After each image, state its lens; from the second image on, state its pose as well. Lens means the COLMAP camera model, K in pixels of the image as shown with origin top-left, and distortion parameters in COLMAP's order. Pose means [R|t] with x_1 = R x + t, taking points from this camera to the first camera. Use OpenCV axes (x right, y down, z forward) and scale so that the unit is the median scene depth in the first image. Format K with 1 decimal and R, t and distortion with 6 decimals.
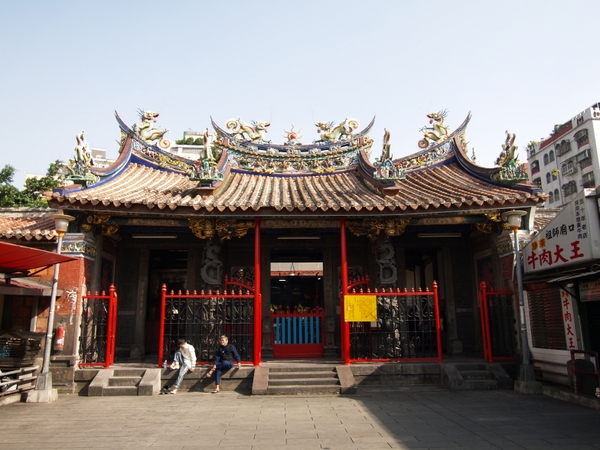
lens RADIAL K [[487.5, 0, 300.0], [0, 487.5, 225.0], [0, 0, 1]] dist [-0.025346, 0.000778]
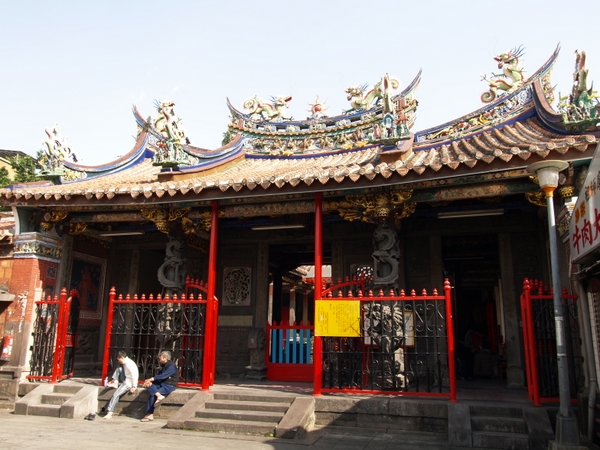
lens RADIAL K [[506.8, 0, 300.0], [0, 506.8, 225.0], [0, 0, 1]] dist [-0.013283, -0.008637]
pose [[0.942540, -0.050036, -0.330324, 0.290073], [0.043783, 0.998694, -0.026349, 0.044201], [0.331211, 0.010373, 0.943500, 0.236336]]
